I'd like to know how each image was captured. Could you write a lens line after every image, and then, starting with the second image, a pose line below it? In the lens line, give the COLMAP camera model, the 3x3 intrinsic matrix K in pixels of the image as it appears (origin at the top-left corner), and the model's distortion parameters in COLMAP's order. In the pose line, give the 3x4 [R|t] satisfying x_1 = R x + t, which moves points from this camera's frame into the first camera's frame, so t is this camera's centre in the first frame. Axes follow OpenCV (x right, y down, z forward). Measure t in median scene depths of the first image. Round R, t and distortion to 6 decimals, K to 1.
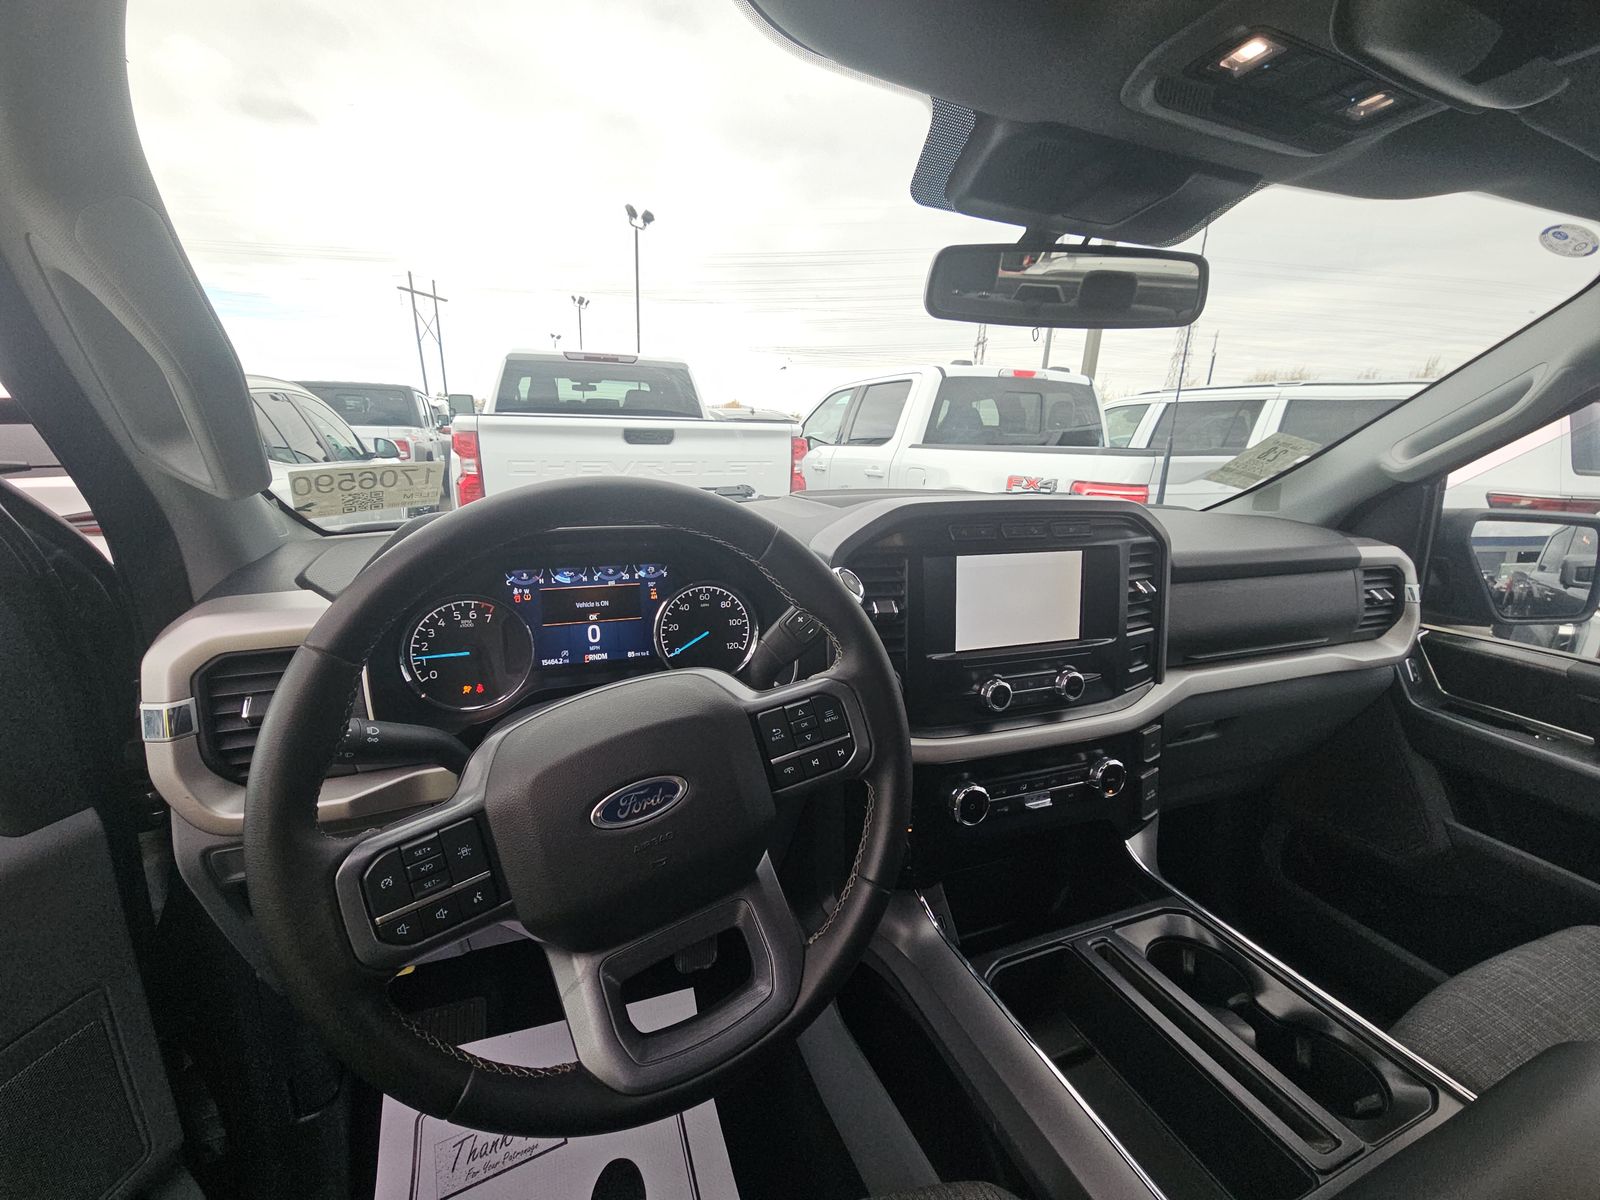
lens RADIAL K [[646.4, 0, 788.6], [0, 646.4, 614.0], [0, 0, 1]] dist [0.026587, -0.017094]
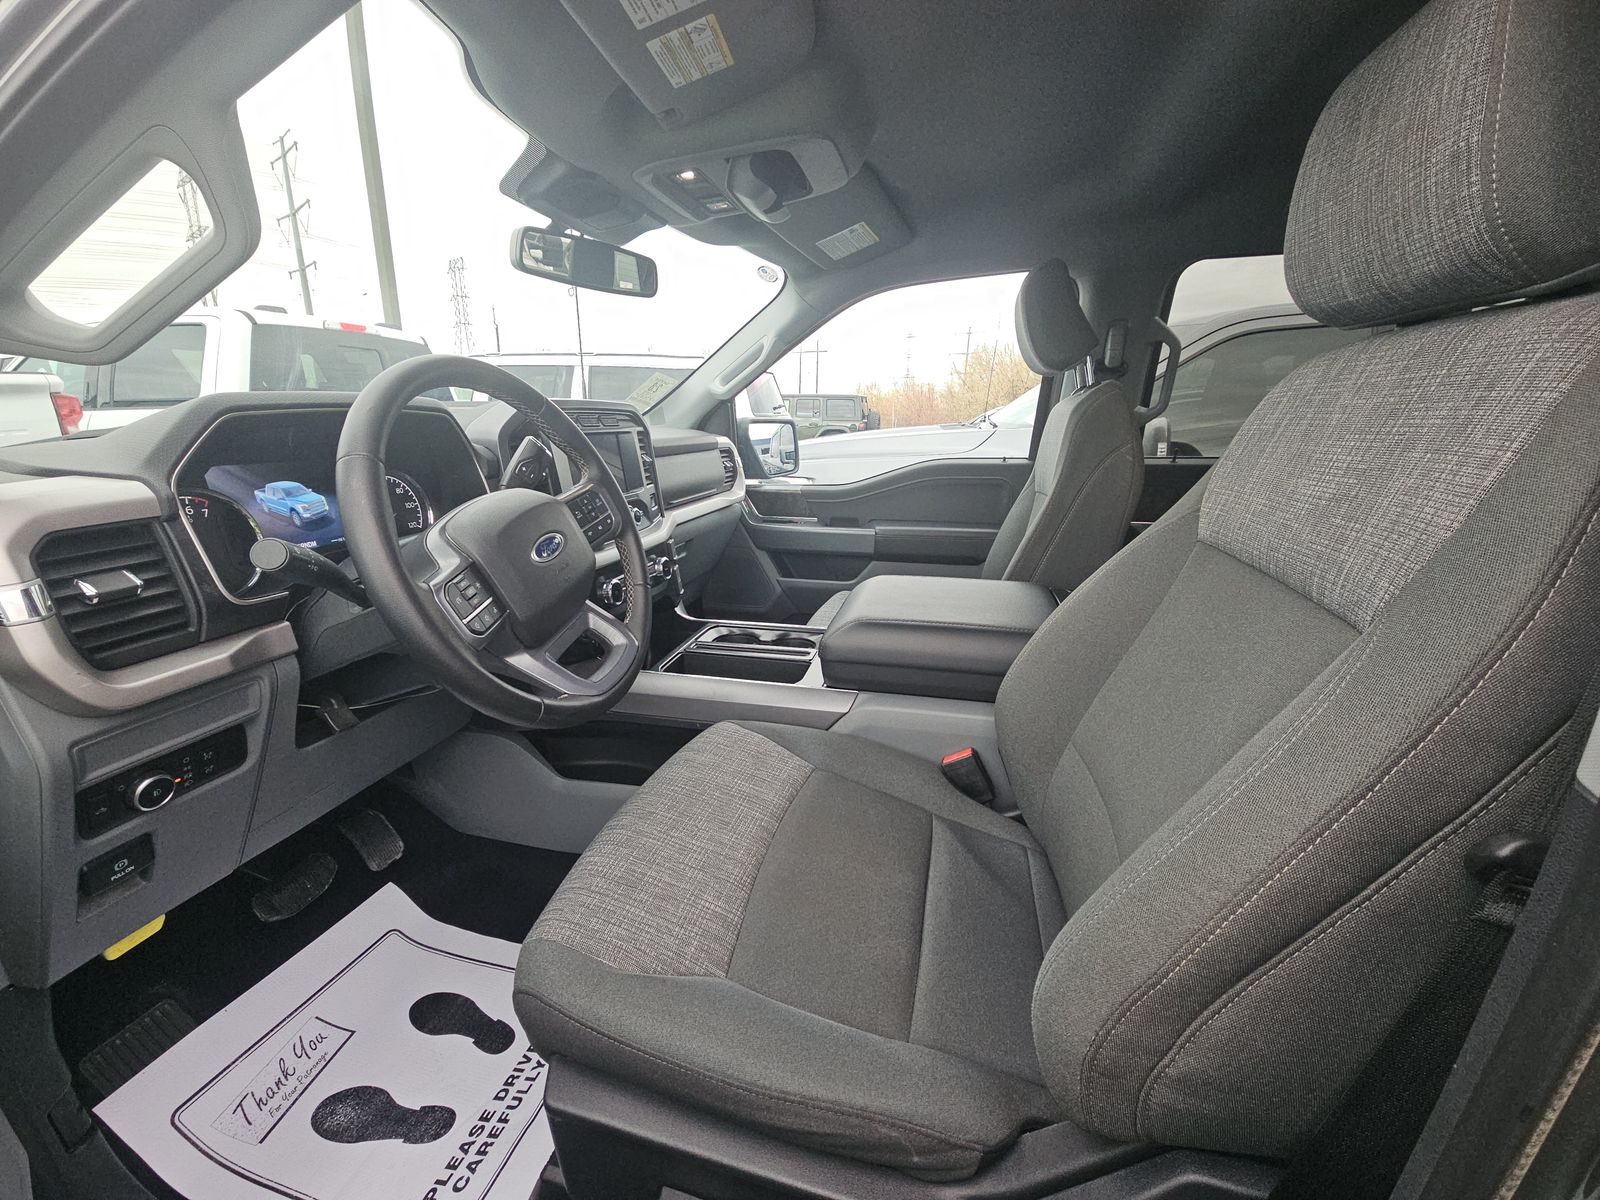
lens RADIAL K [[646.4, 0, 788.6], [0, 646.4, 614.0], [0, 0, 1]] dist [0.026587, -0.017094]
pose [[0.588210, -0.258469, 0.766292, -0.619459], [0.224952, 0.962448, 0.151958, 0.173715], [-0.776792, 0.082995, 0.624264, -0.286328]]
